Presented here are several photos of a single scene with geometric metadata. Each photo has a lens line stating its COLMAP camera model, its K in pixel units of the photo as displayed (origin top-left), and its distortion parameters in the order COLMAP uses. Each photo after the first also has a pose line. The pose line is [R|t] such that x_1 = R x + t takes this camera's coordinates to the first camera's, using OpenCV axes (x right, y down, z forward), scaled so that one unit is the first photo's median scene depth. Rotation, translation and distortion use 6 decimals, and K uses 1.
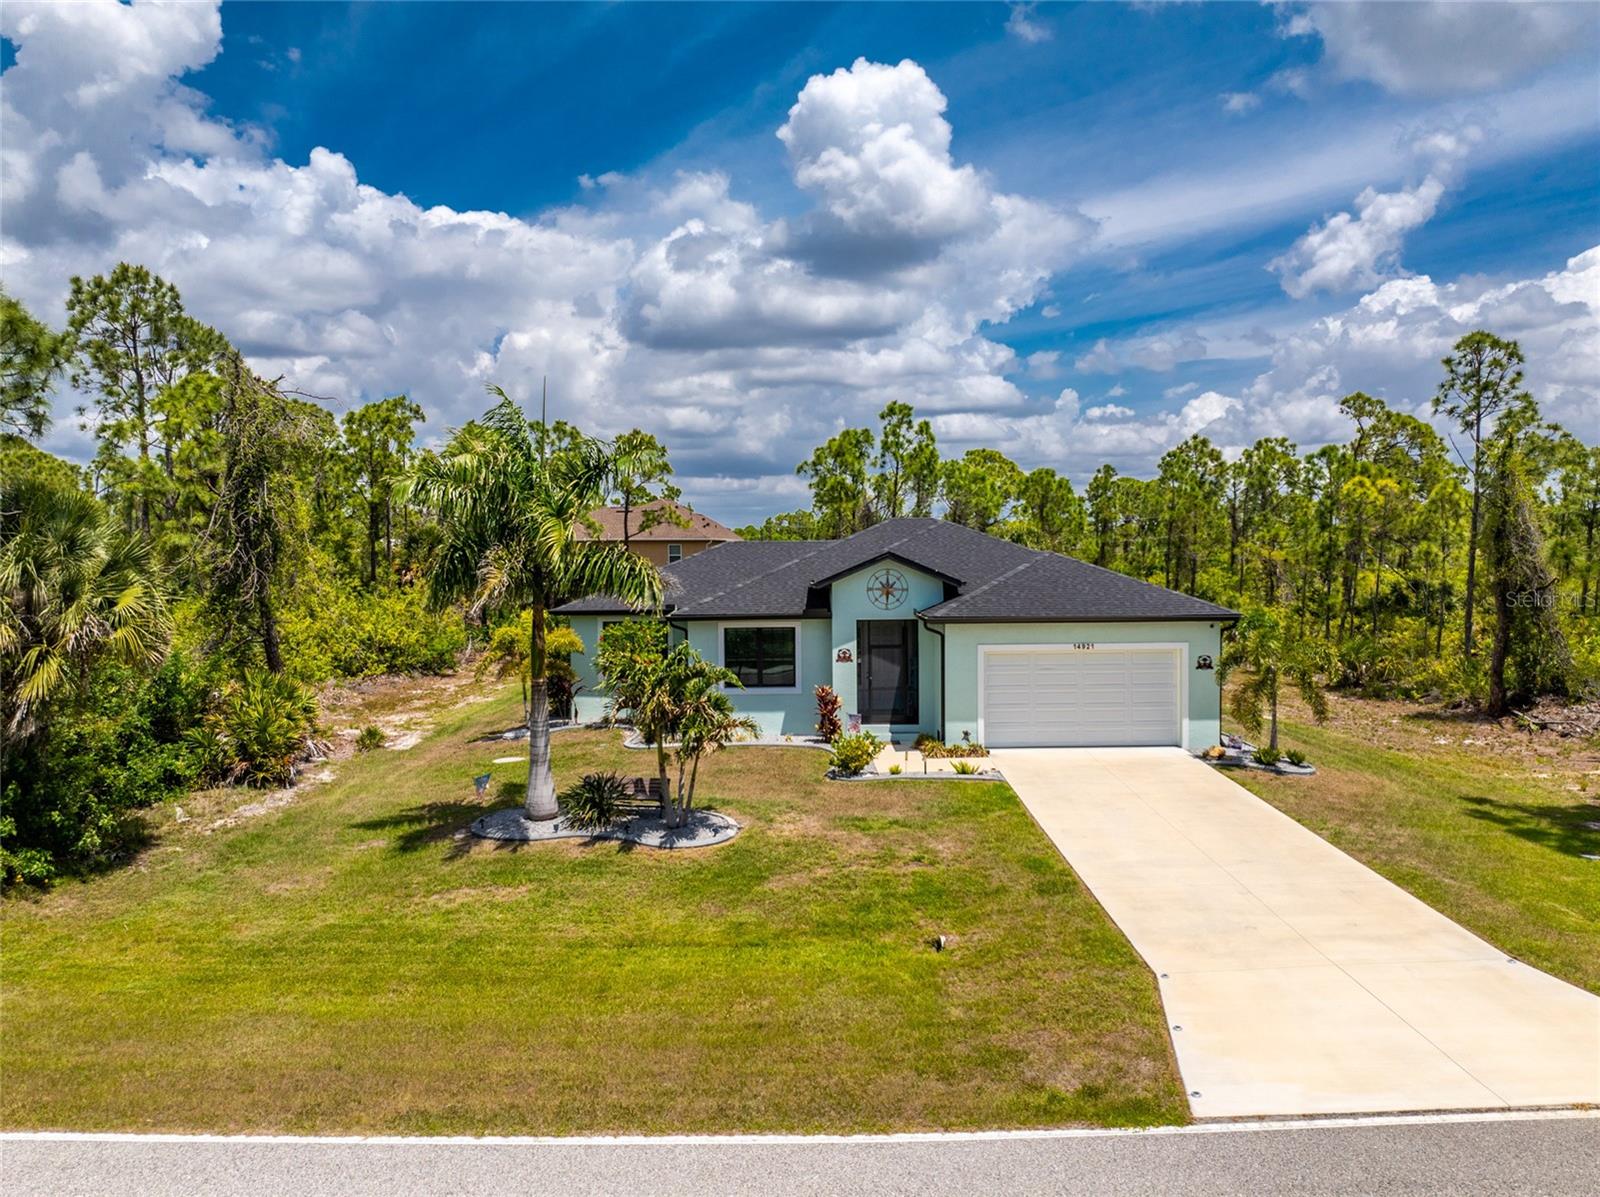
lens RADIAL K [[1097.5, 0, 800.0], [0, 1097.5, 598.5], [0, 0, 1]] dist [-0.030765, 0.000449]
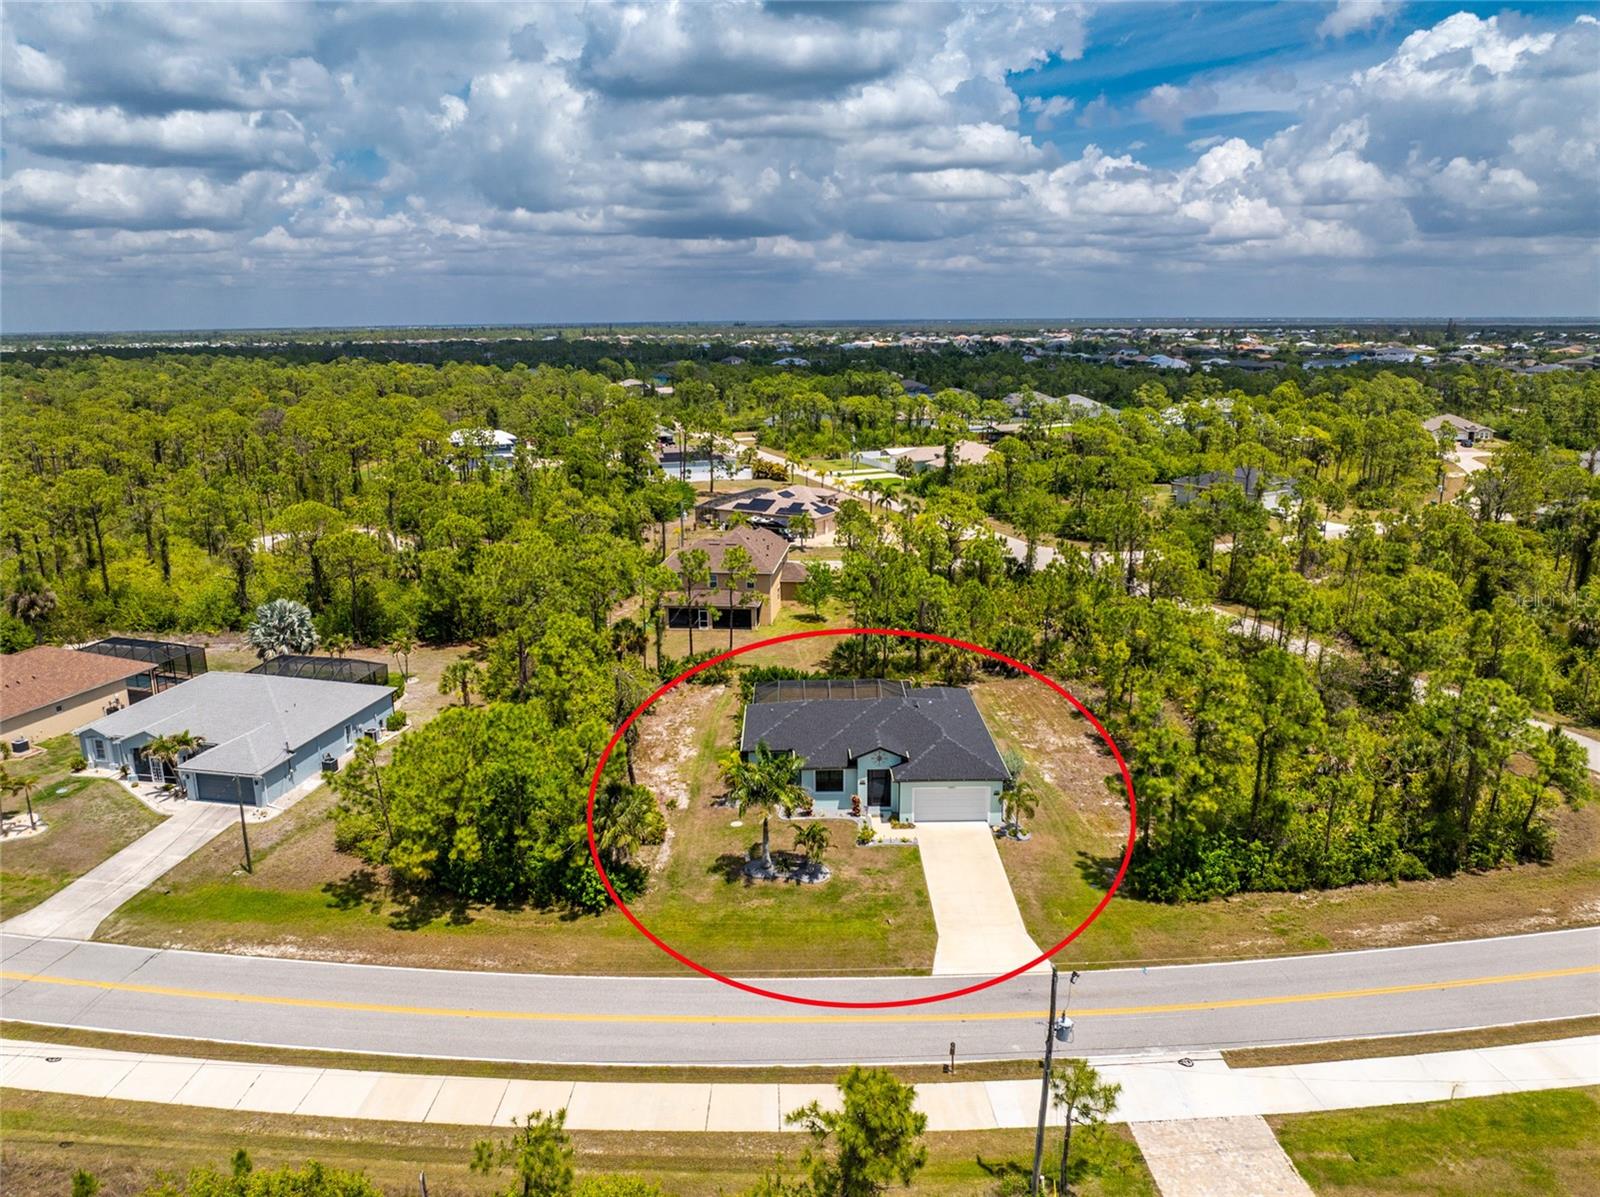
lens RADIAL K [[1097.5, 0, 800.0], [0, 1097.5, 598.5], [0, 0, 1]] dist [-0.030765, 0.000449]
pose [[0.999993, -0.001101, -0.003657, -0.140309], [0.001860, 0.976705, 0.214577, -1.341163], [0.003336, -0.214582, 0.976700, -2.079835]]
